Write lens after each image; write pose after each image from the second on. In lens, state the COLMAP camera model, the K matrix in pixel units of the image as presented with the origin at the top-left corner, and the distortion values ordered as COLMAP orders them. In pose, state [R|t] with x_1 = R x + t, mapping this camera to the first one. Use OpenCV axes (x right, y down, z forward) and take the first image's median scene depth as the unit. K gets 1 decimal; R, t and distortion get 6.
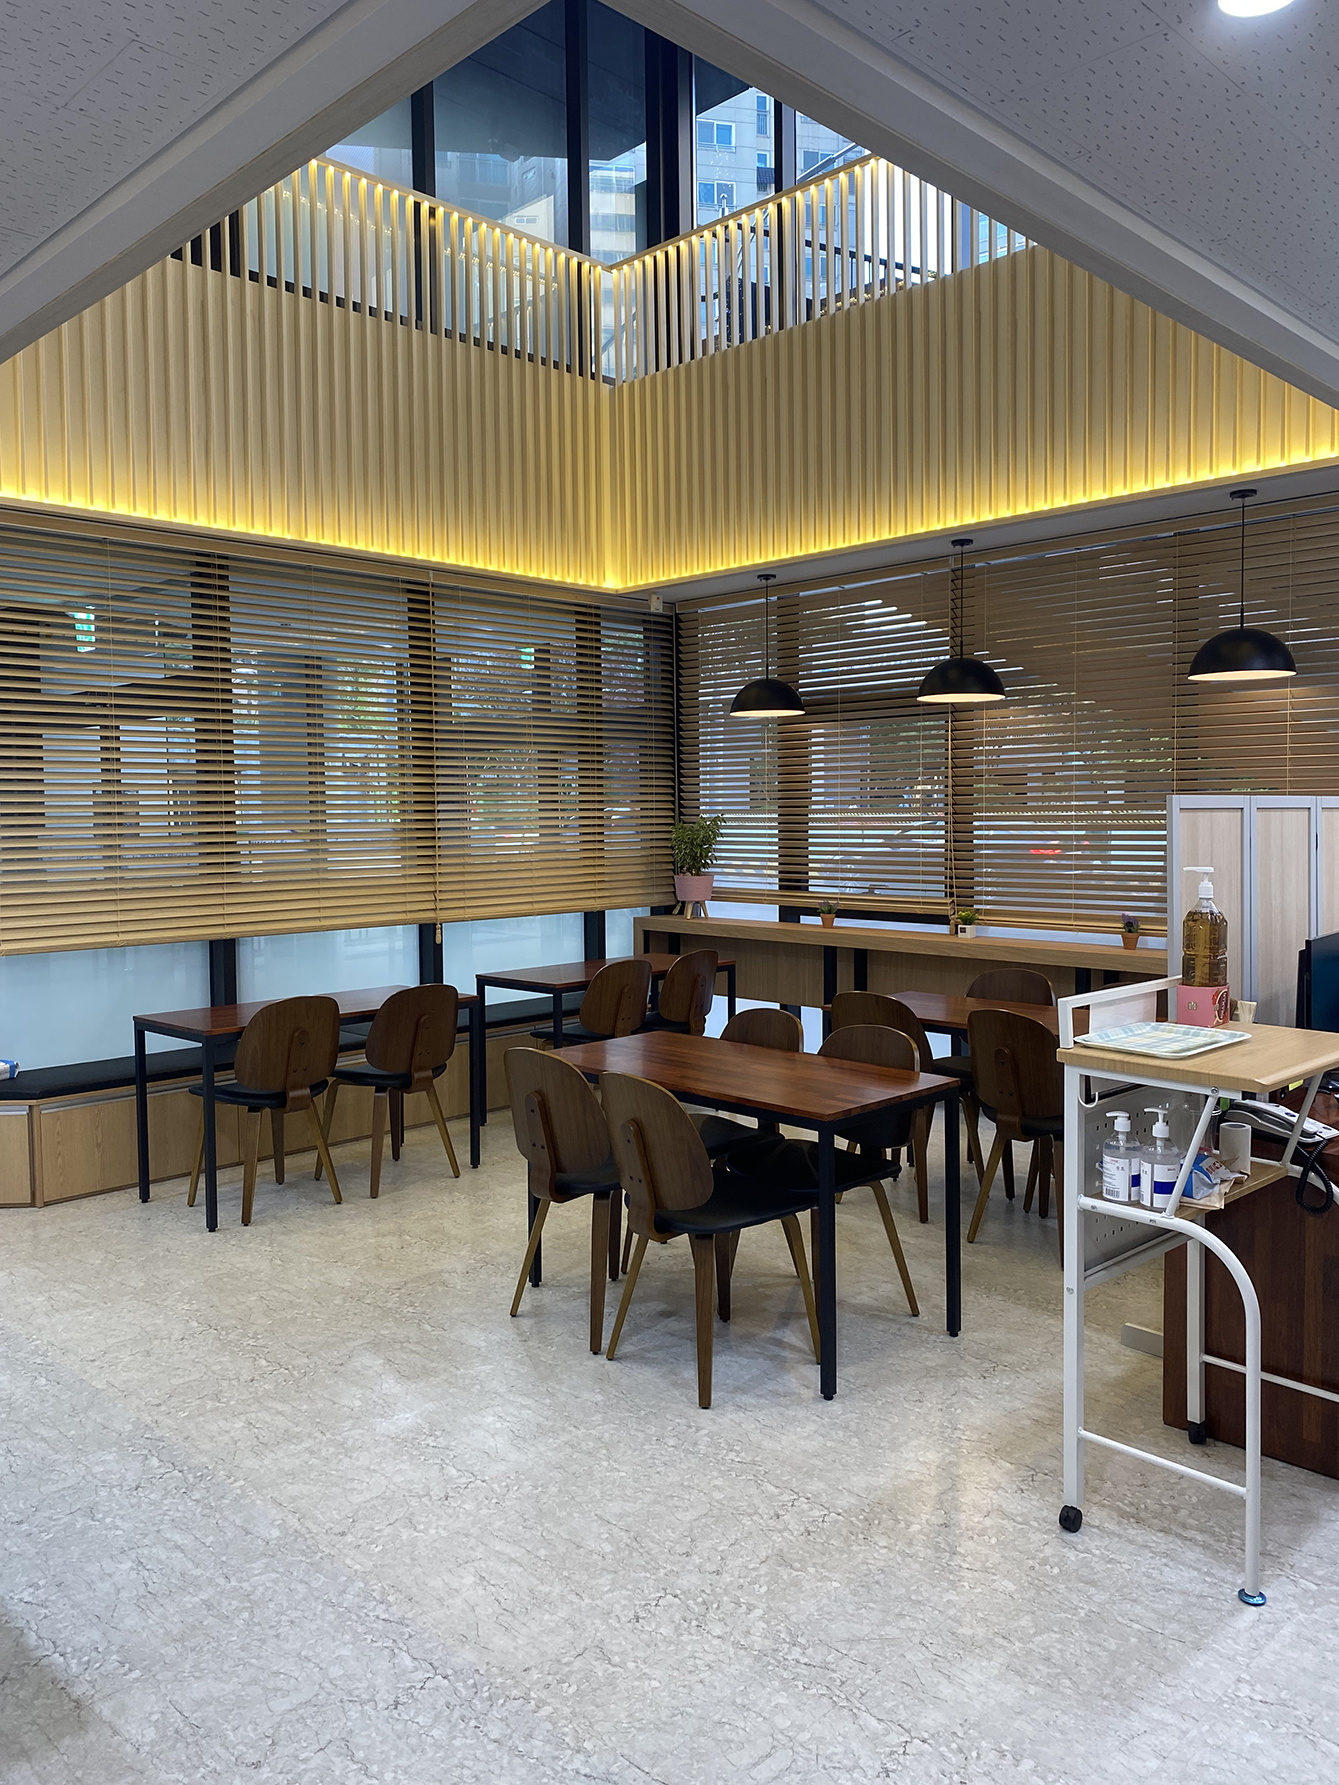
lens RADIAL K [[1335.5, 0, 669.5], [0, 1335.5, 892.5], [0, 0, 1]] dist [0.000043, -0.000433]
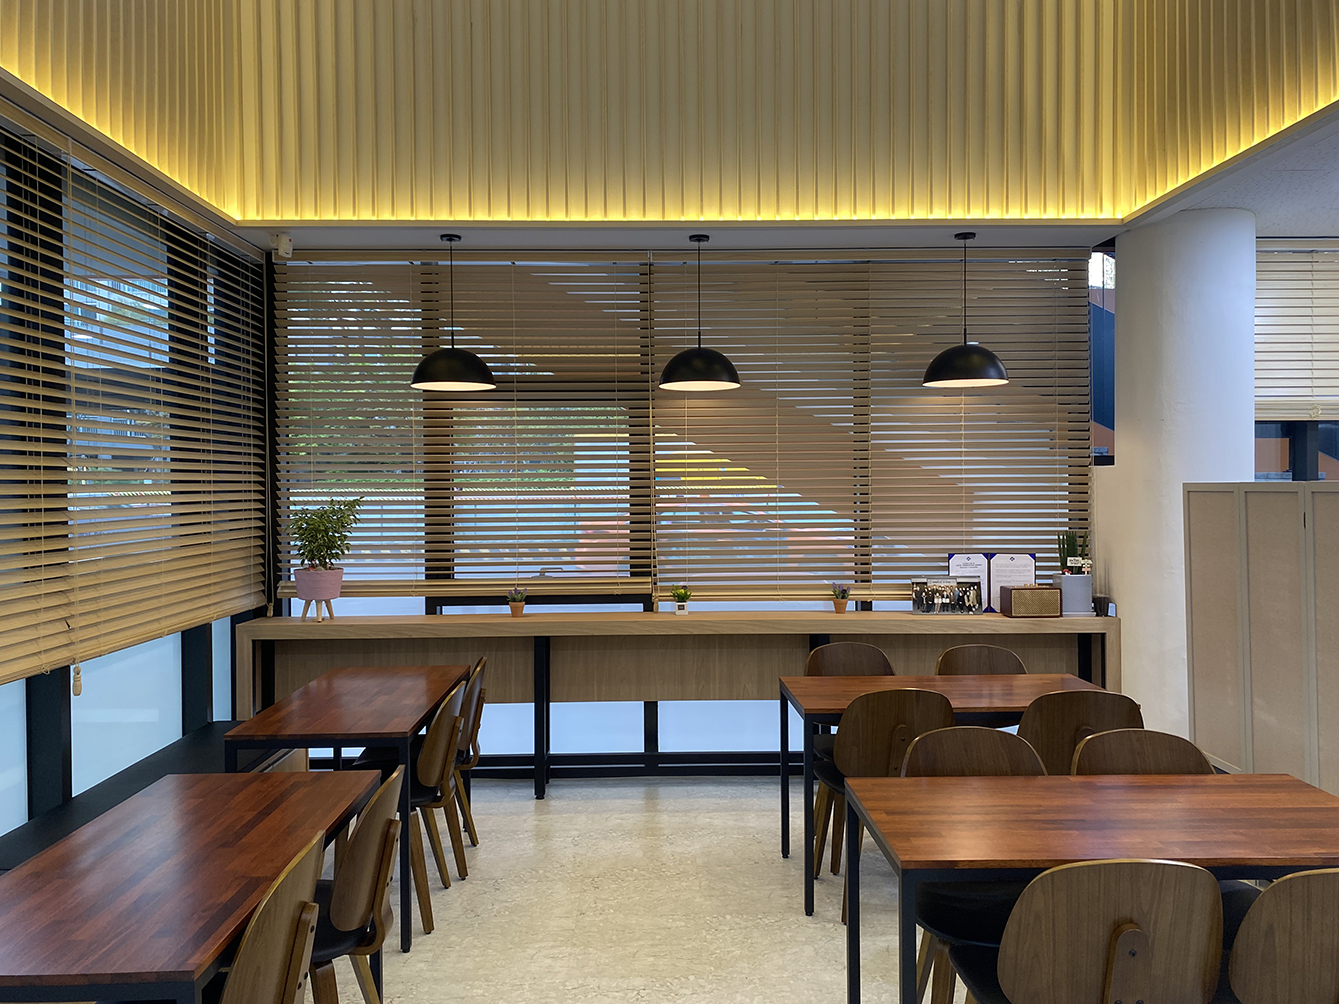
lens RADIAL K [[1052.3, 0, 669.5], [0, 1052.3, 502.0], [0, 0, 1]] dist [0.071901, 0.000292]
pose [[0.683494, -0.010372, 0.729882, -0.332664], [0.045504, 0.998560, -0.028422, -0.026928], [-0.728536, 0.052638, 0.682982, 0.380000]]
